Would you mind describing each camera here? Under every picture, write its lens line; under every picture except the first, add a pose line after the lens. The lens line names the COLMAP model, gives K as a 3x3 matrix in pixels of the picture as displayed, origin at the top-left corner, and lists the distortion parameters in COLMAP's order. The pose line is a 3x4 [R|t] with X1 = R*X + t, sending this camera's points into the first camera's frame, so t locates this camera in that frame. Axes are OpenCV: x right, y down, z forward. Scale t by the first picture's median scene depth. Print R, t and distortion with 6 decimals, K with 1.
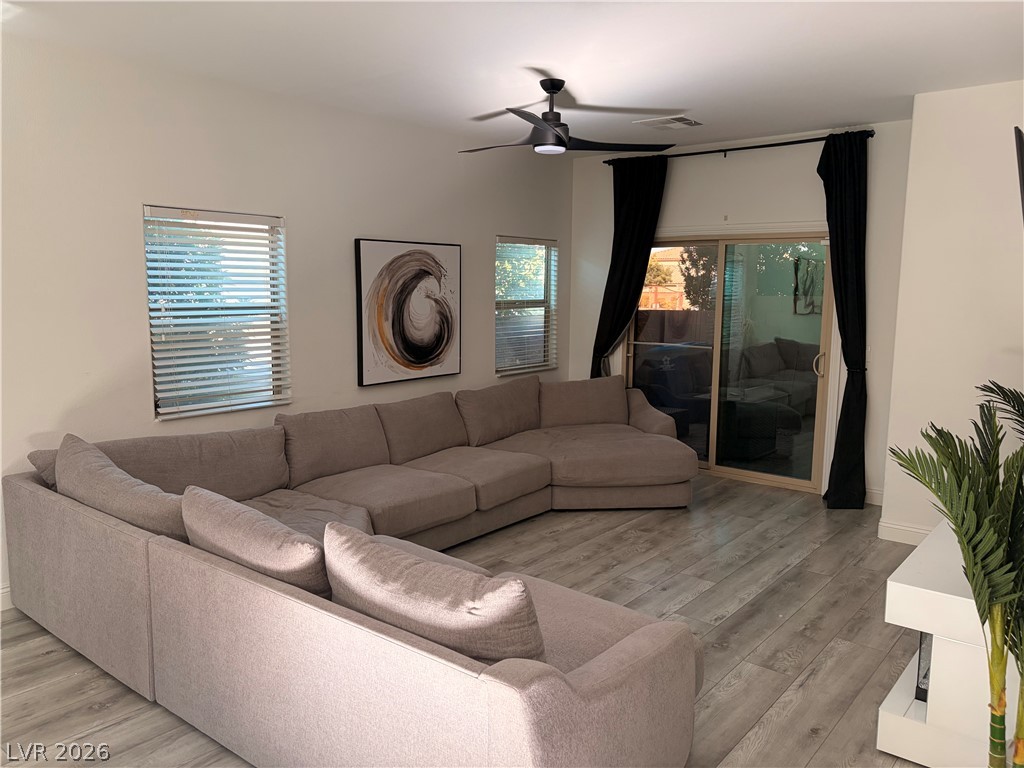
lens RADIAL K [[776.3, 0, 509.2], [0, 776.3, 386.9], [0, 0, 1]] dist [0.041043, -0.002891]
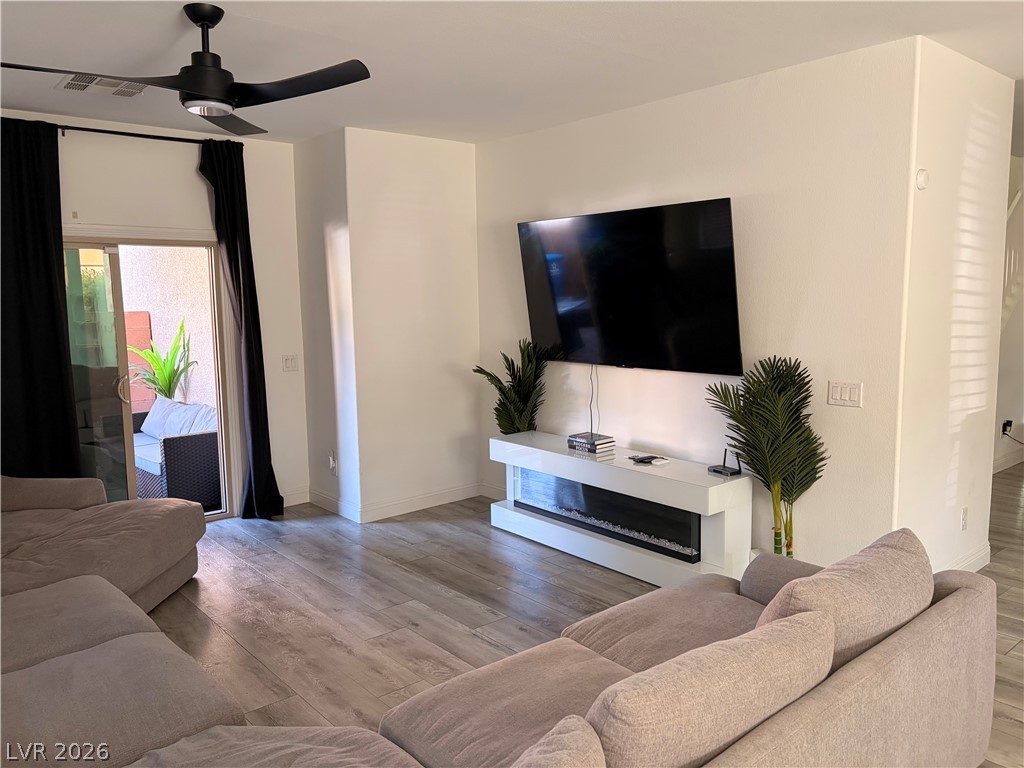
lens RADIAL K [[776.3, 0, 505.6], [0, 776.3, 381.7], [0, 0, 1]] dist [0.041043, -0.002891]
pose [[0.175104, -0.123097, 0.976824, -0.607210], [0.143270, 0.984778, 0.098417, -0.095034], [-0.974070, 0.122717, 0.190074, 0.630036]]
